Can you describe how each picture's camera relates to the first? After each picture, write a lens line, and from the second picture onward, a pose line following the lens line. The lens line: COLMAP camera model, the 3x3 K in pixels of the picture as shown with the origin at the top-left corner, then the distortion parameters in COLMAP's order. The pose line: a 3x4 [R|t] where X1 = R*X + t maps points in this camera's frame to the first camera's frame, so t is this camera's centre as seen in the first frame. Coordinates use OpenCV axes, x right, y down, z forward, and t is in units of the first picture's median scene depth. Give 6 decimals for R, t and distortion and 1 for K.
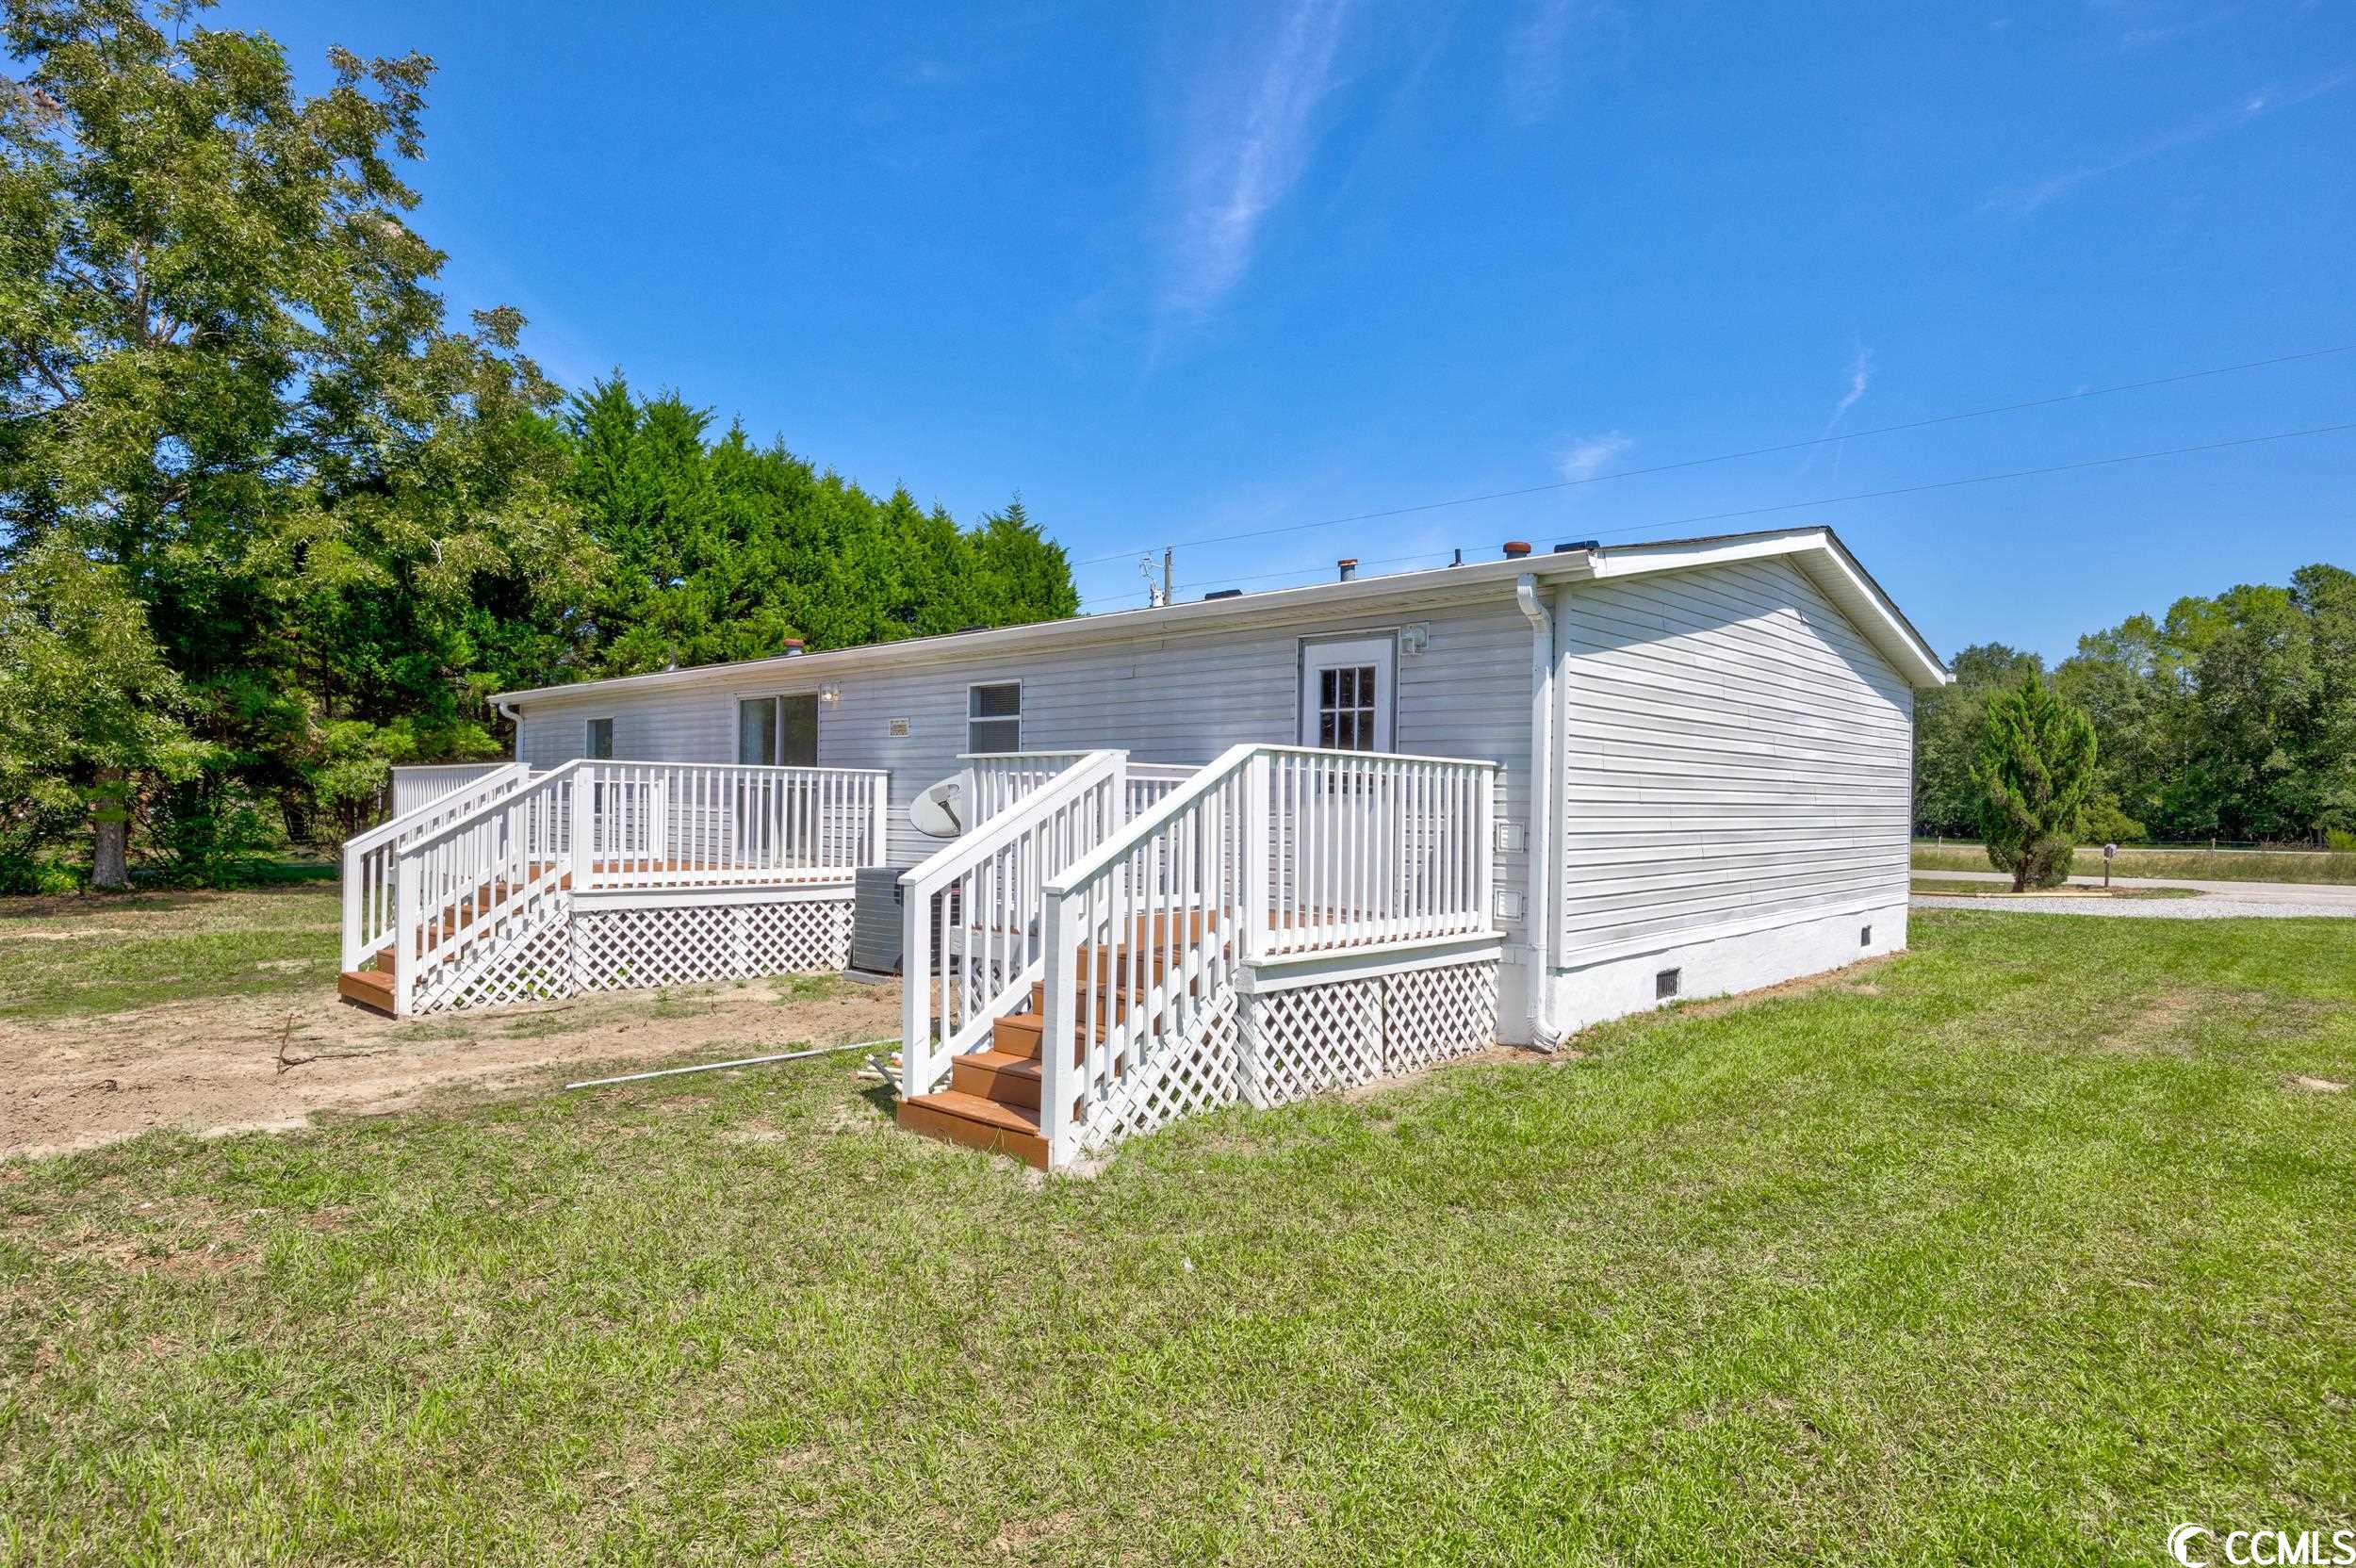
lens RADIAL K [[1275.8, 0, 1178.0], [0, 1275.8, 784.0], [0, 0, 1]] dist [-0.003707, -0.000104]
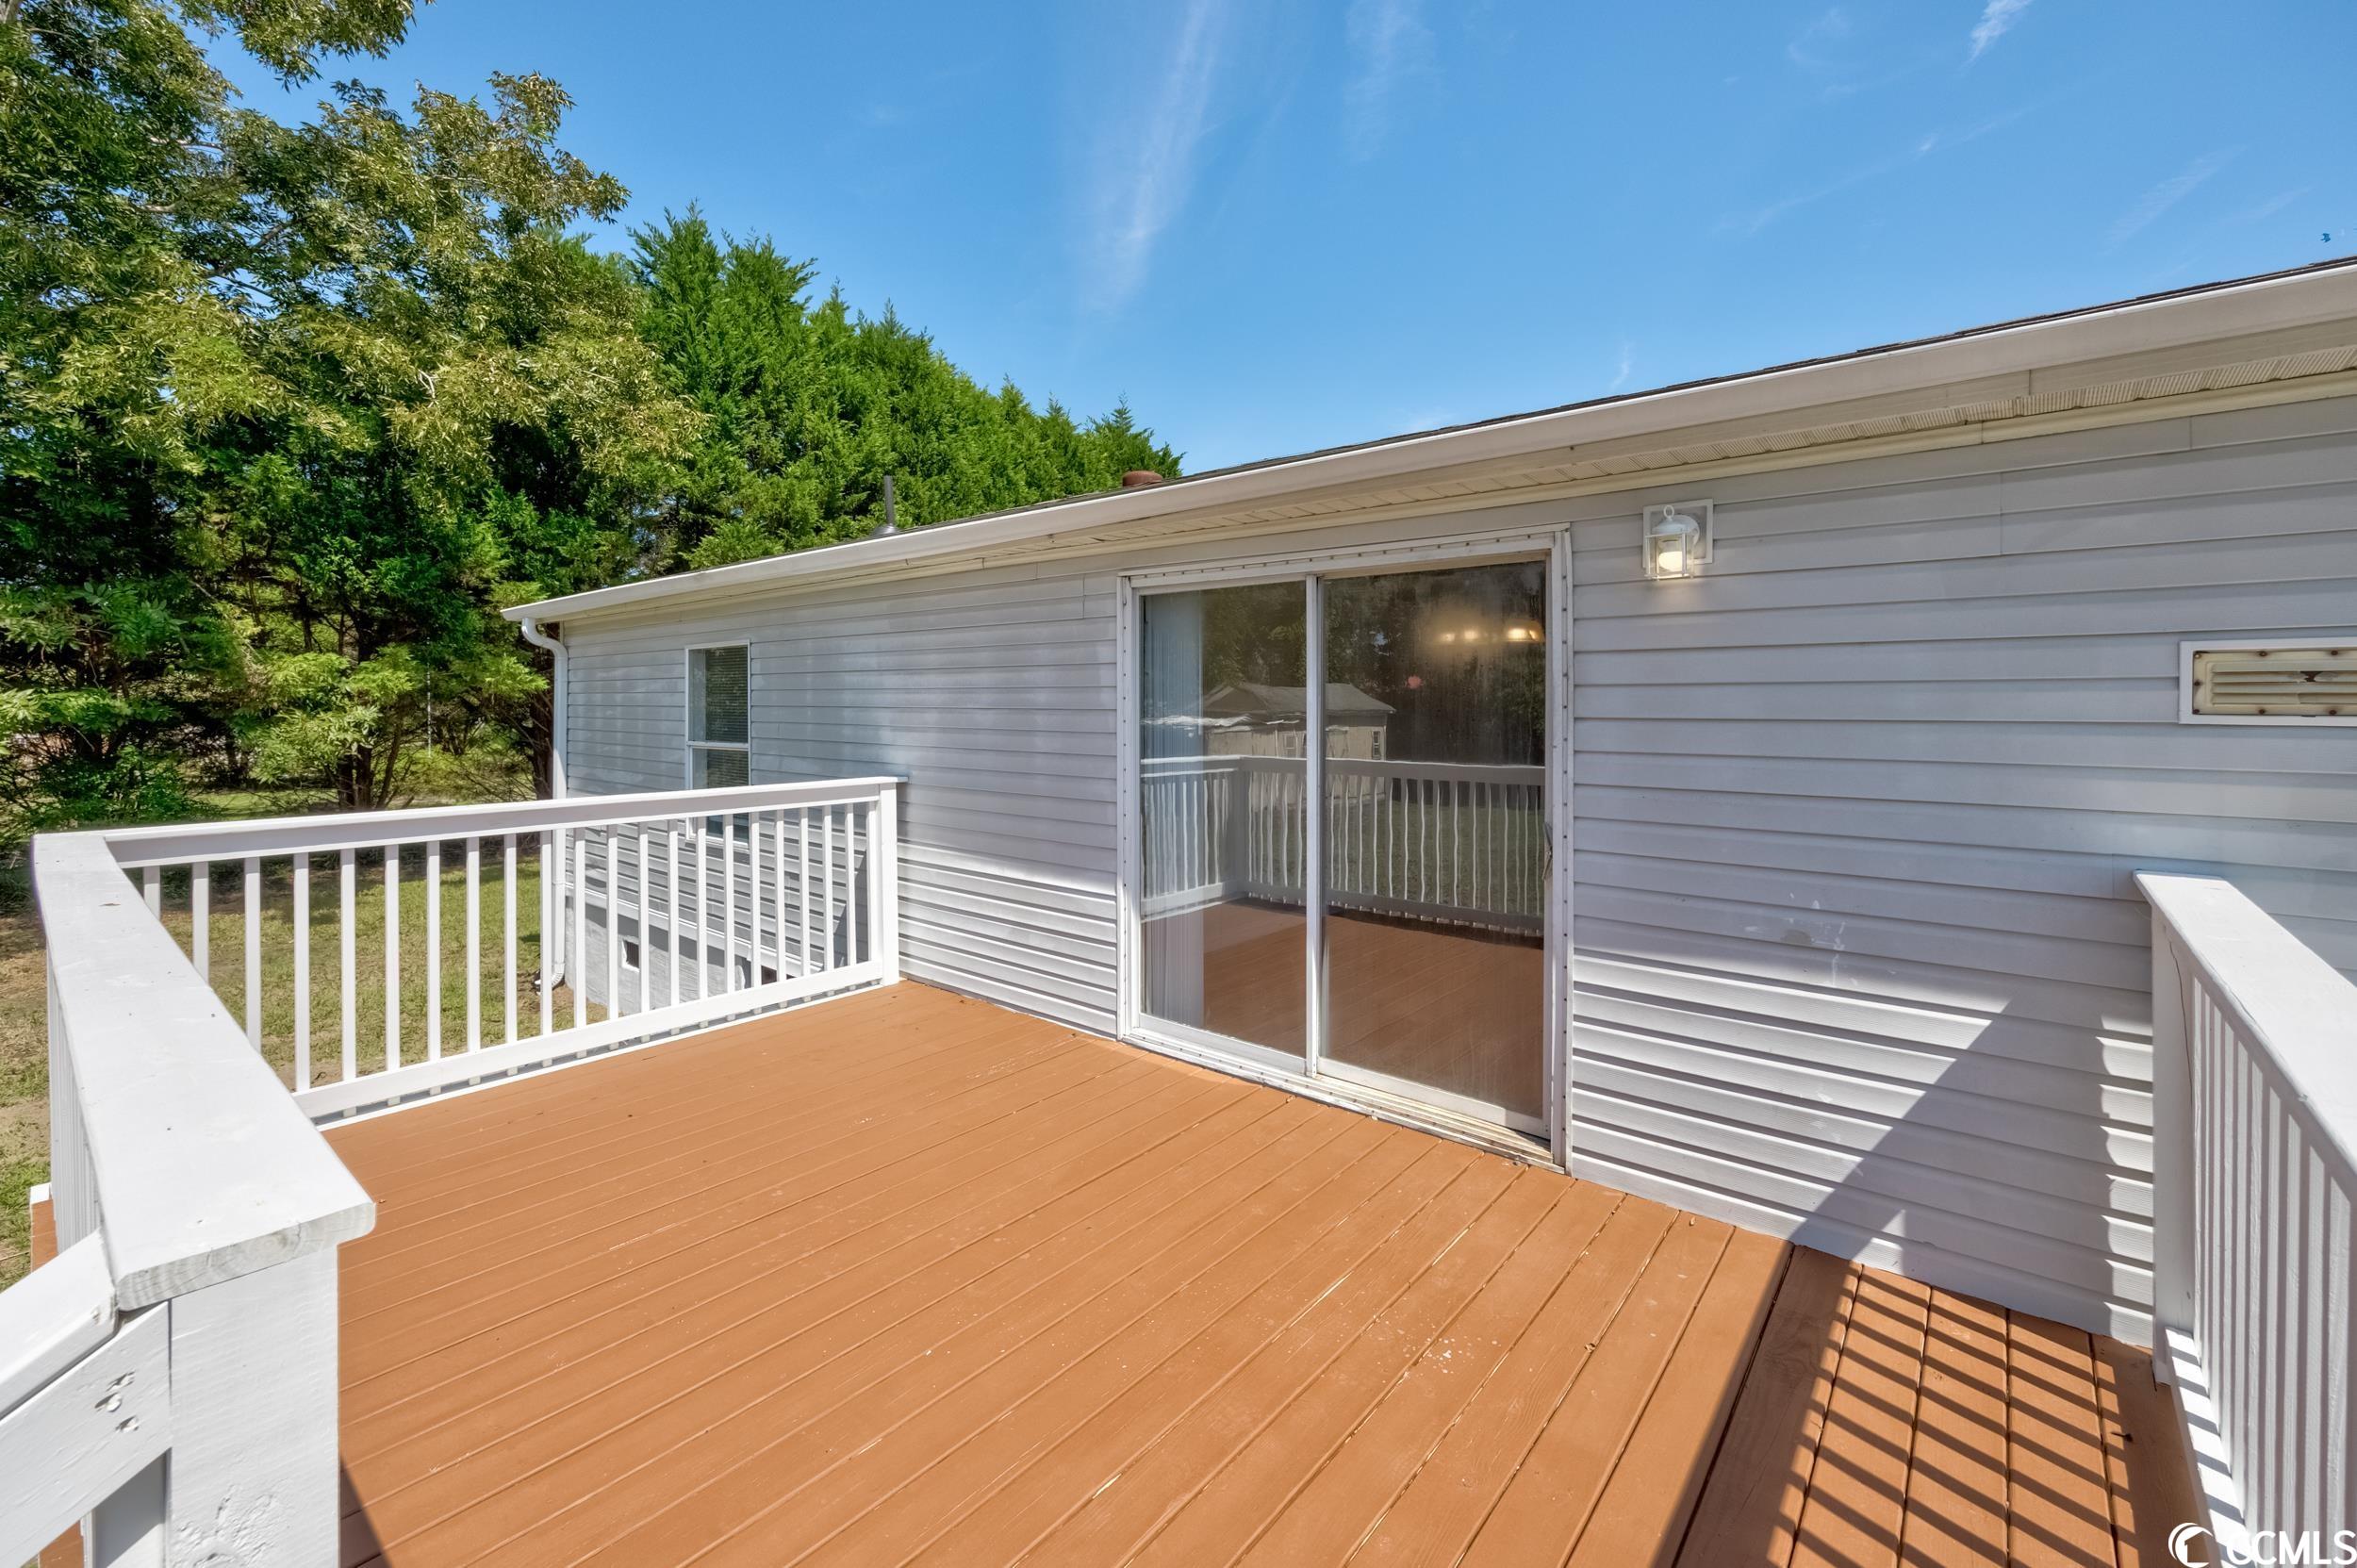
lens RADIAL K [[996.7, 0, 1176.9], [0, 996.7, 695.1], [0, 0, 1]] dist [0.001309, -0.000348]
pose [[0.998517, -0.016842, 0.051765, -0.188624], [0.016356, 0.999818, 0.009795, -0.021160], [-0.051921, -0.008934, 0.998611, 0.385431]]
